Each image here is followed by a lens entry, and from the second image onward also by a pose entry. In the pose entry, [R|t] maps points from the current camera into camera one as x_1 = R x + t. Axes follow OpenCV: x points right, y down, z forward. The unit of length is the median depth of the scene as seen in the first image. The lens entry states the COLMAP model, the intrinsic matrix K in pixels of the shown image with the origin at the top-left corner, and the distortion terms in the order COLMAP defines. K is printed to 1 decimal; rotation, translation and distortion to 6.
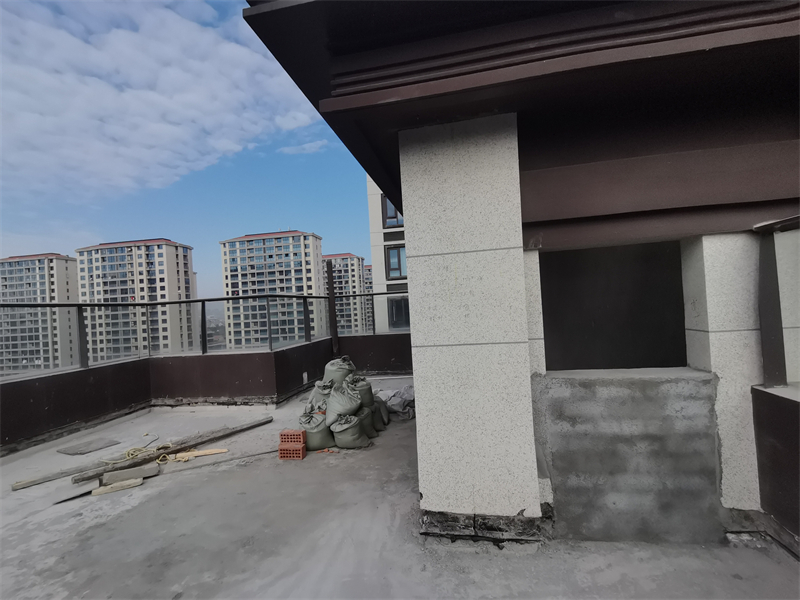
lens RADIAL K [[363.5, 0, 400.0], [0, 363.5, 300.0], [0, 0, 1]] dist [0.002147, 0.000306]
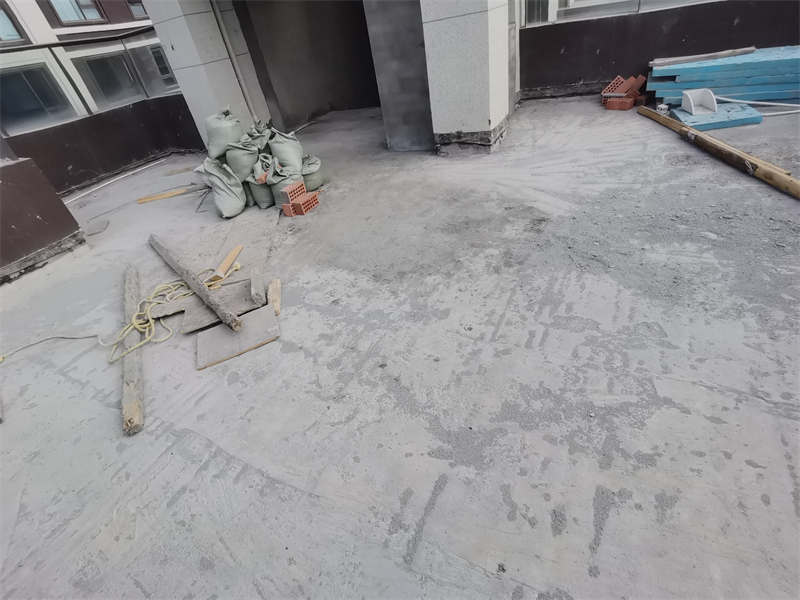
lens RADIAL K [[387.9, 0, 400.0], [0, 387.9, 300.0], [0, 0, 1]] dist [0.002854, -0.000211]
pose [[0.318795, -0.565192, 0.760873, -1.512558], [0.126632, 0.820959, 0.556768, 0.153273], [-0.939326, -0.081145, 0.333289, 0.617709]]
